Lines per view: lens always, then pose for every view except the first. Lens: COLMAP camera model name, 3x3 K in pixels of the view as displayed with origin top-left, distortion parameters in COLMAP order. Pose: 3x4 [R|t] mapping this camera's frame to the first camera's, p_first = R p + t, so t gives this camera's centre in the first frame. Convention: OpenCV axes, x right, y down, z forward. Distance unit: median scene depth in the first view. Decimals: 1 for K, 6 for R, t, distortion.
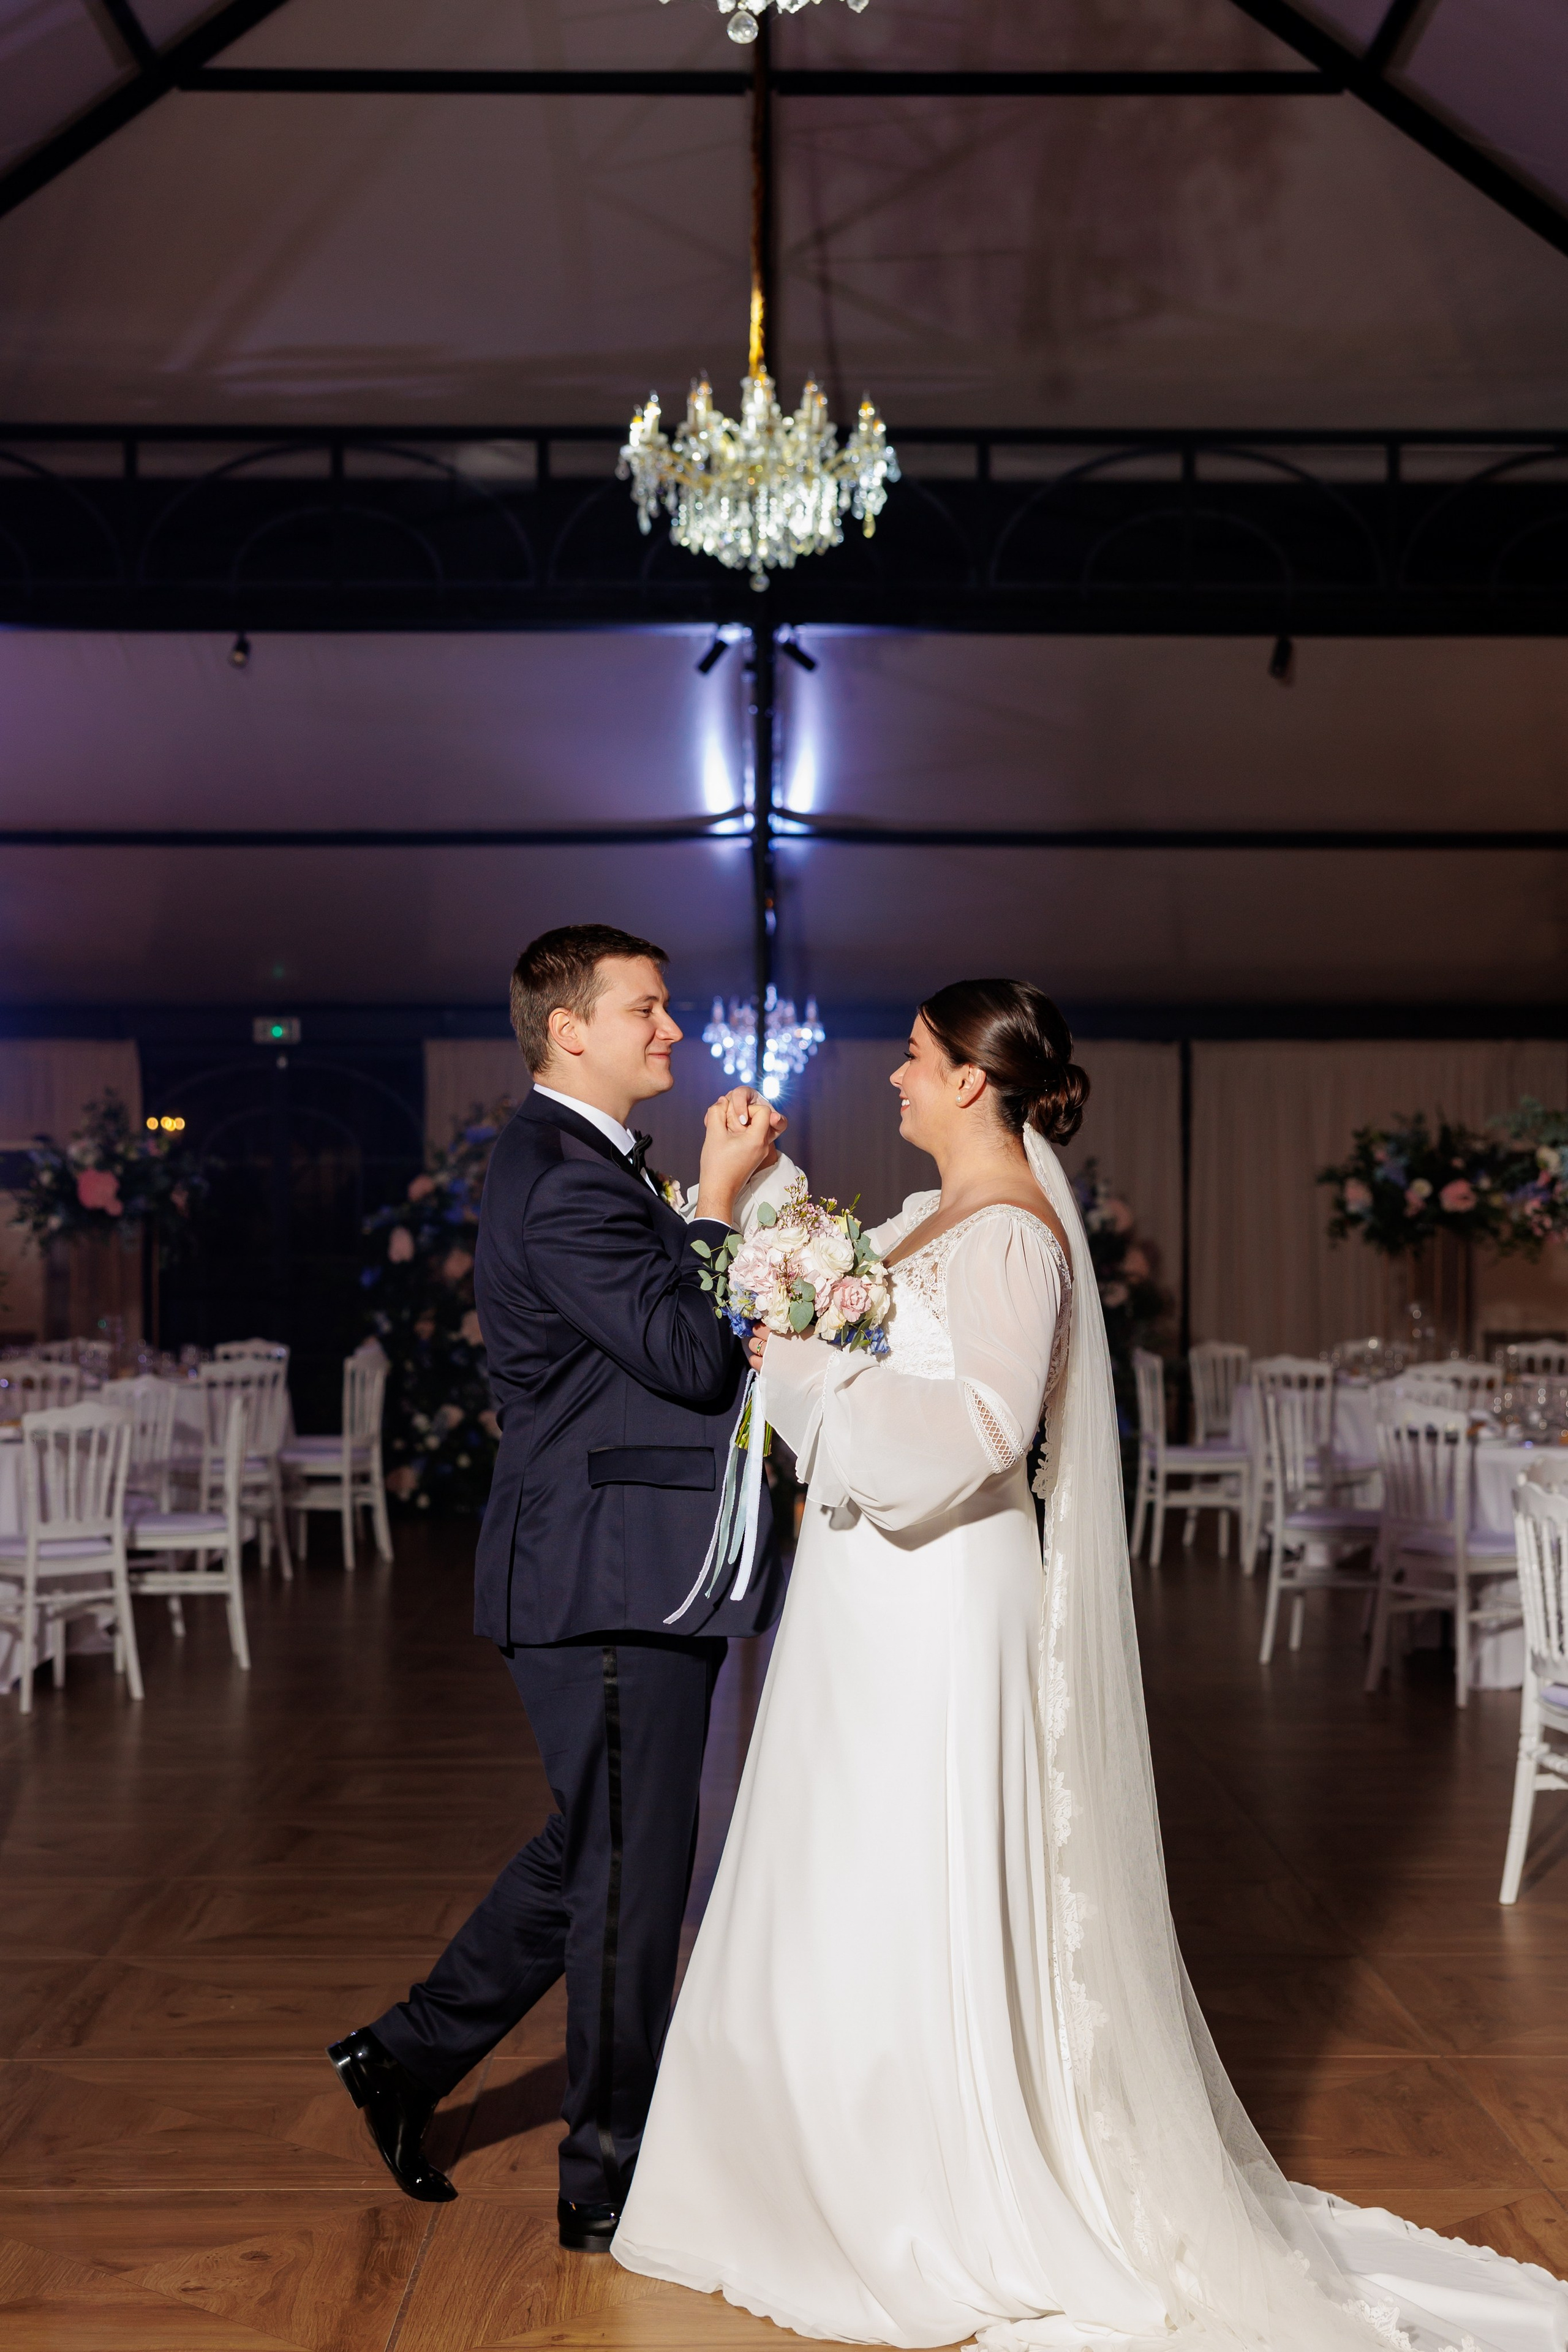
lens RADIAL K [[3389.3, 0, 786.5], [0, 3389.3, 1226.8], [0, 0, 1]] dist [0.013973, 0.000000]
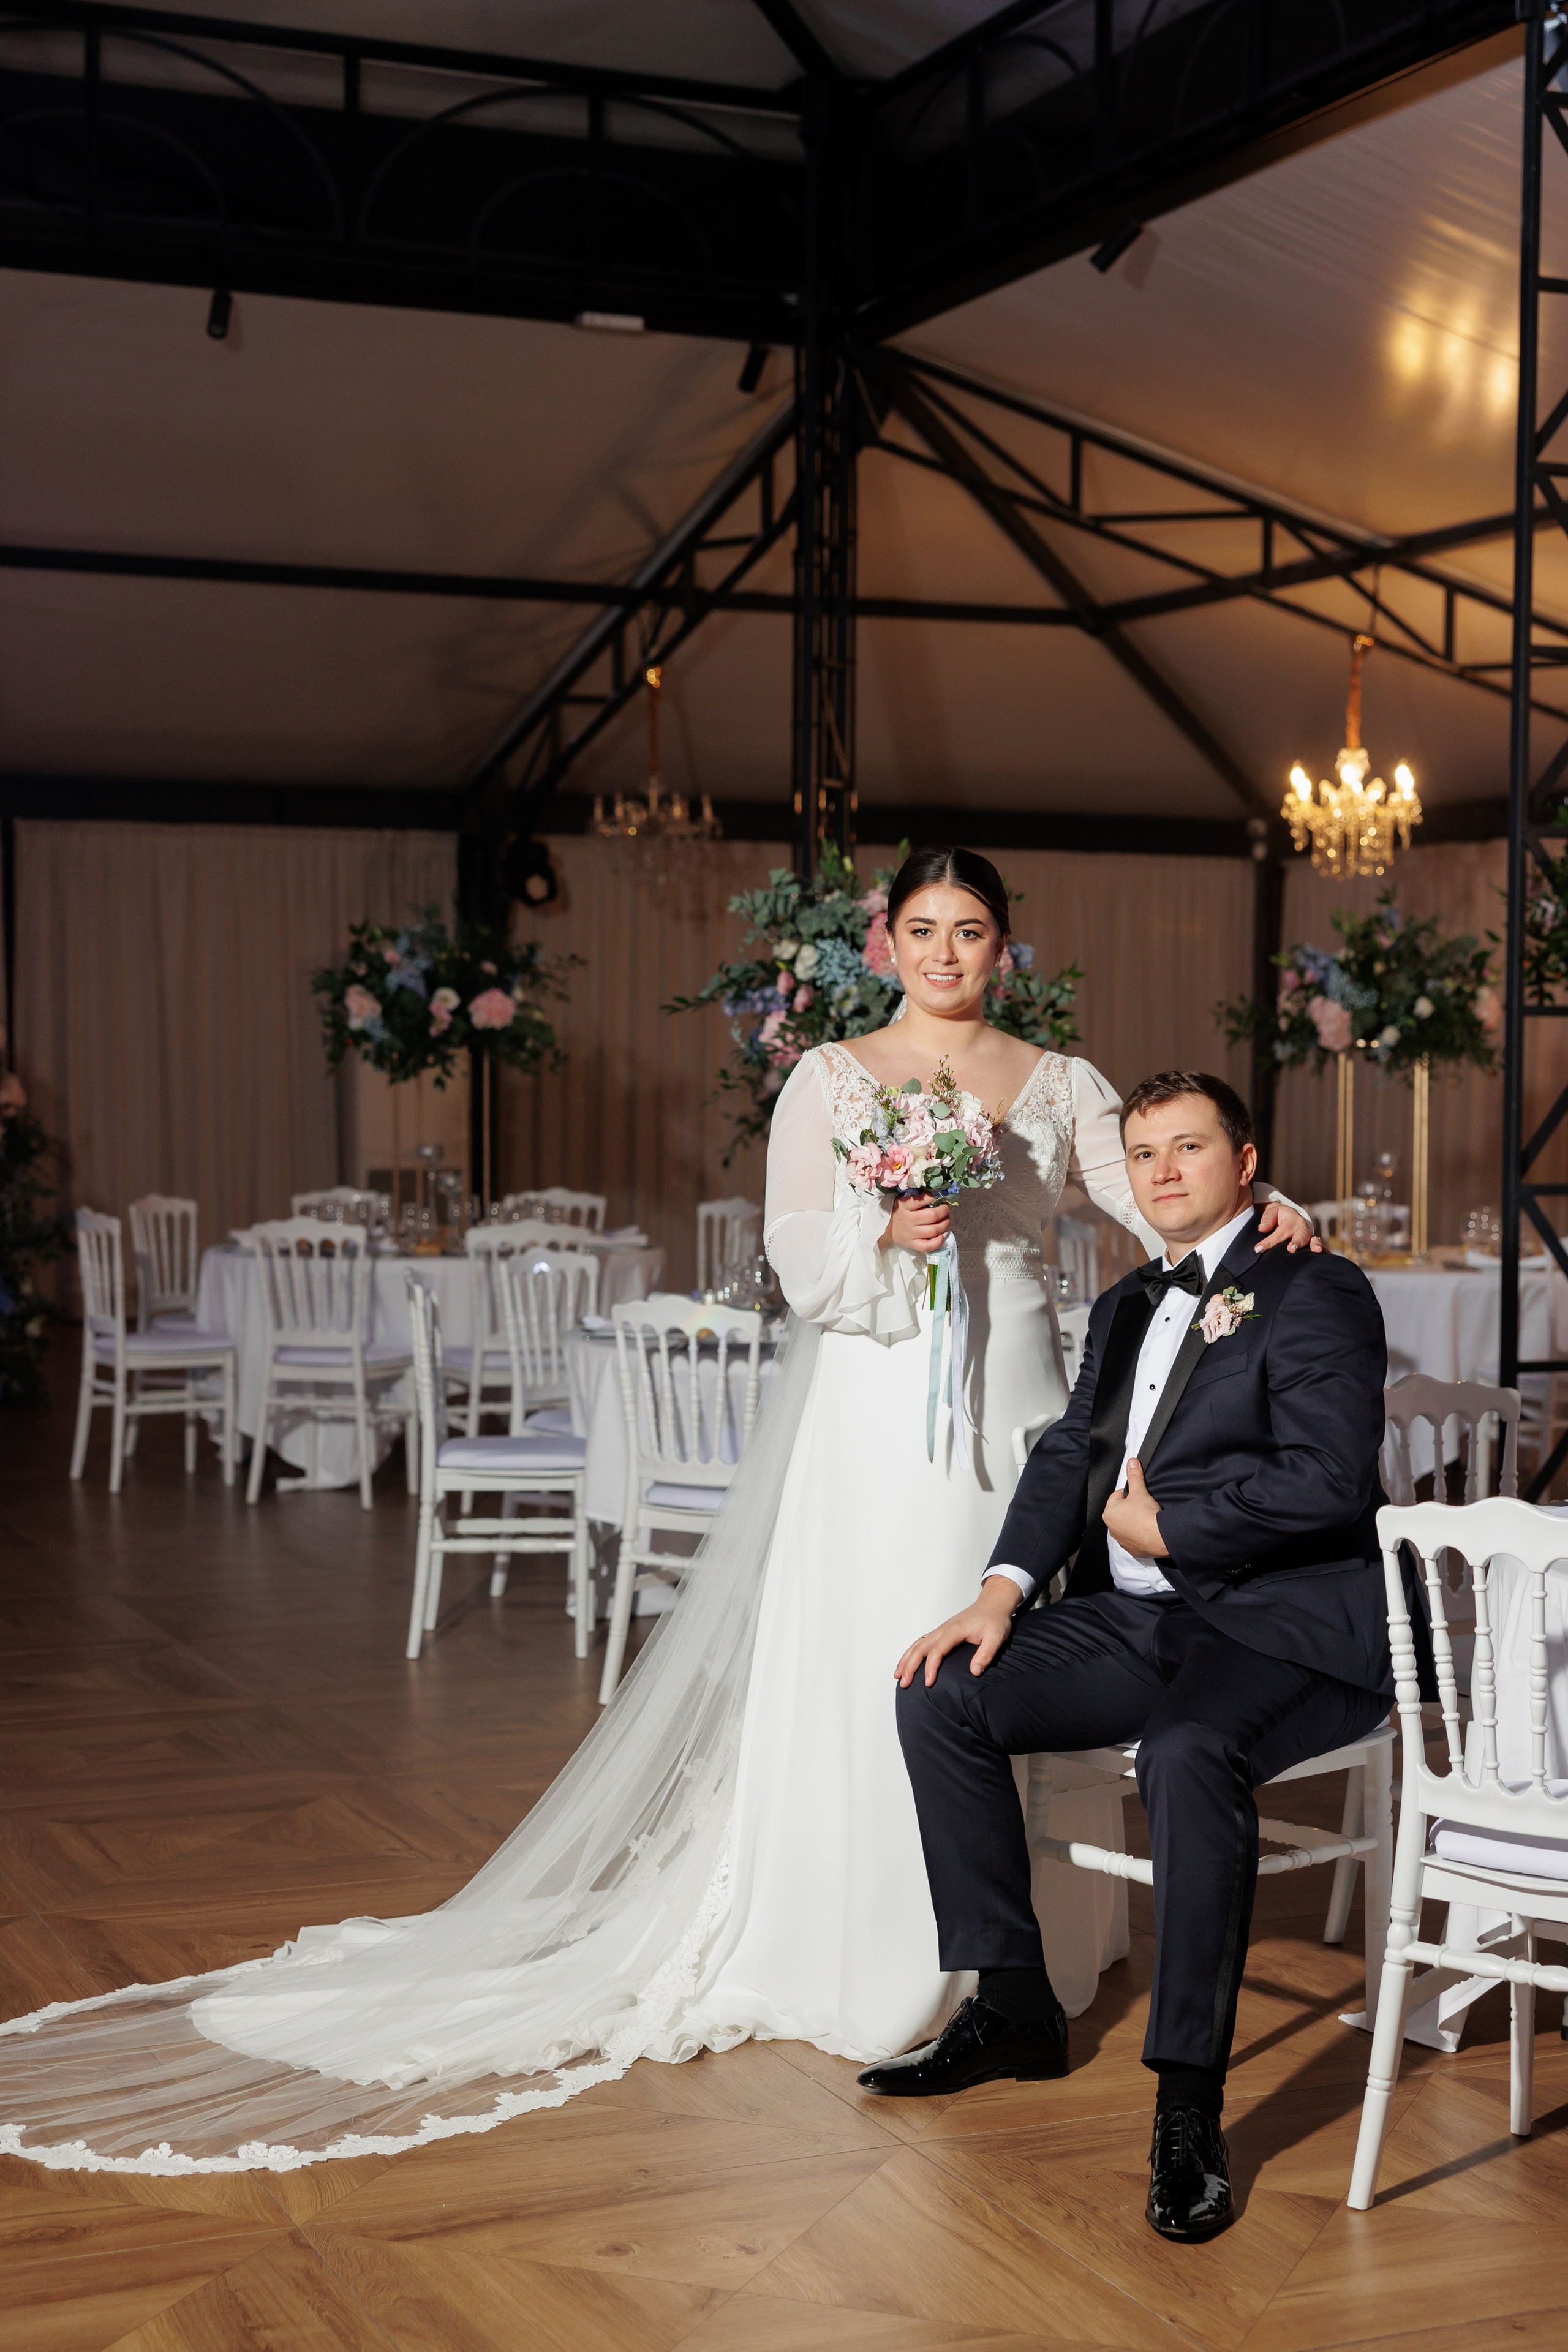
lens RADIAL K [[3335.0, 0, 821.6], [0, 3335.0, 1275.9], [0, 0, 1]] dist [0.001353, 0.000000]
pose [[0.912819, -0.025774, 0.407550, -0.050702], [-0.002760, 0.997594, 0.069270, -0.001090], [-0.408355, -0.064356, 0.910552, 0.253182]]
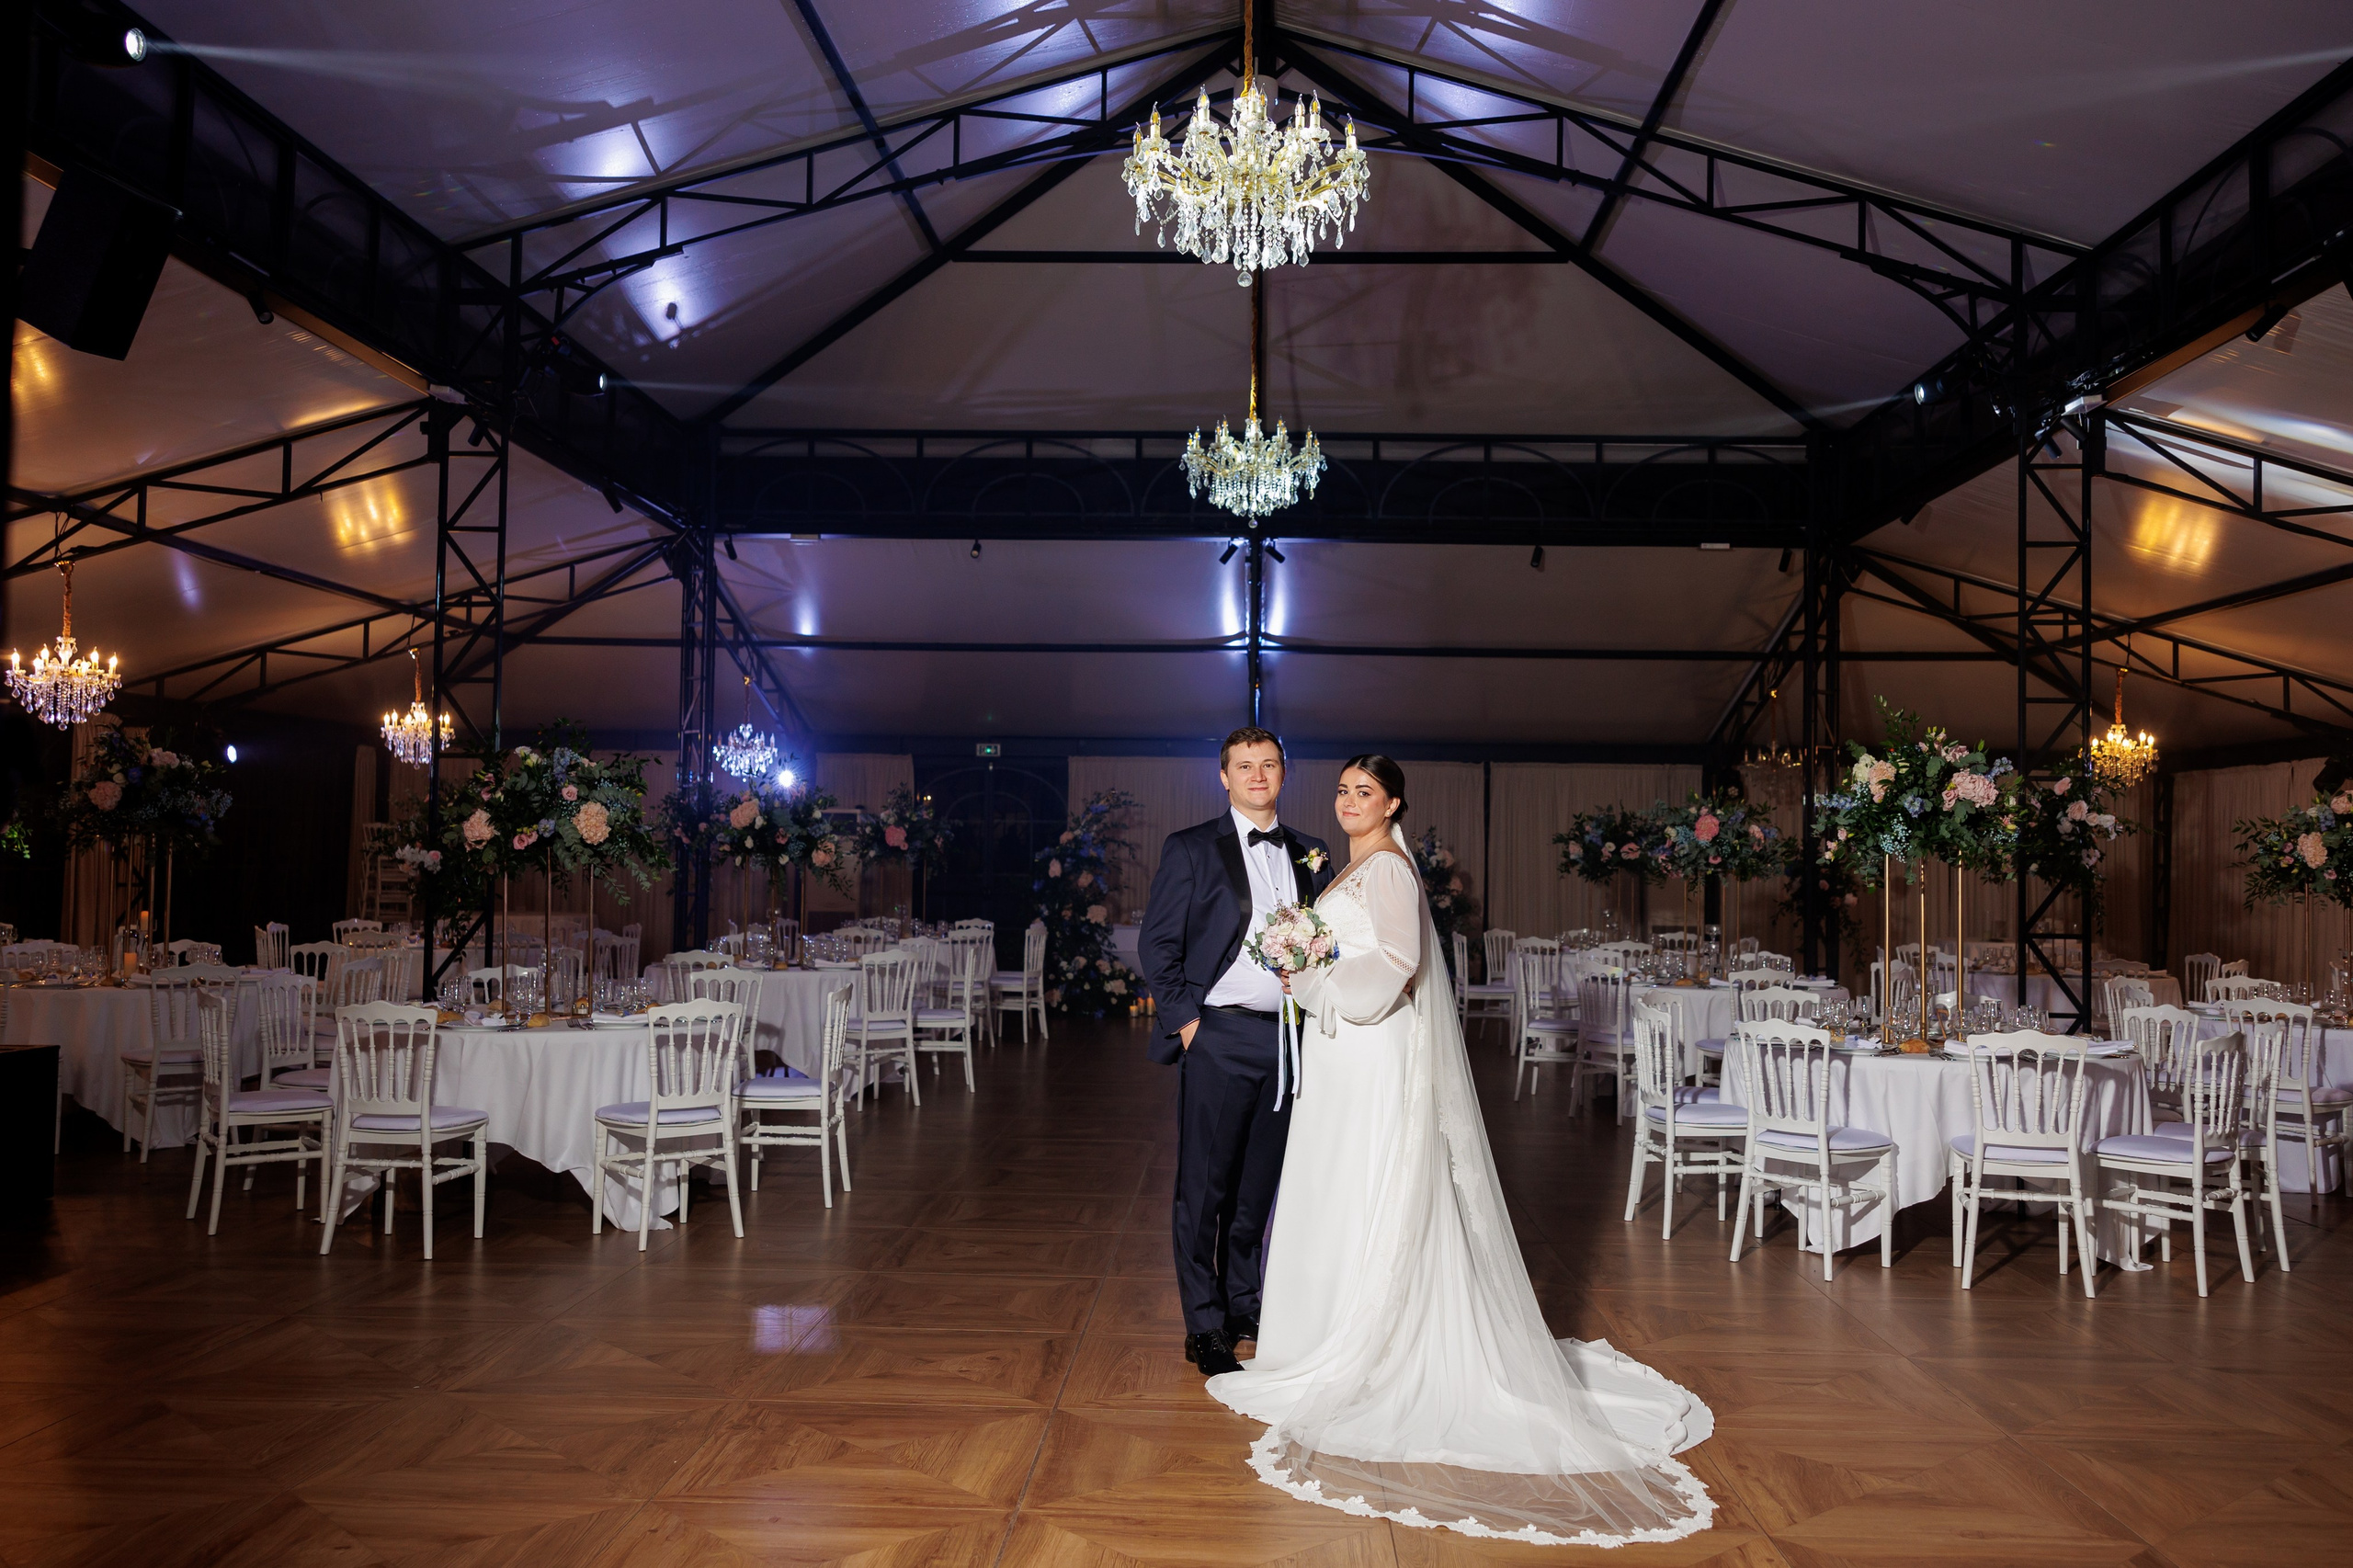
lens RADIAL K [[1948.5, 0, 1172.8], [0, 1948.5, 770.3], [0, 0, 1]] dist [0.001941, -0.010113]
pose [[0.998680, 0.013565, -0.049544, 0.002429], [-0.015807, 0.998855, -0.045144, -0.001289], [0.048874, 0.045868, 0.997751, -0.066052]]
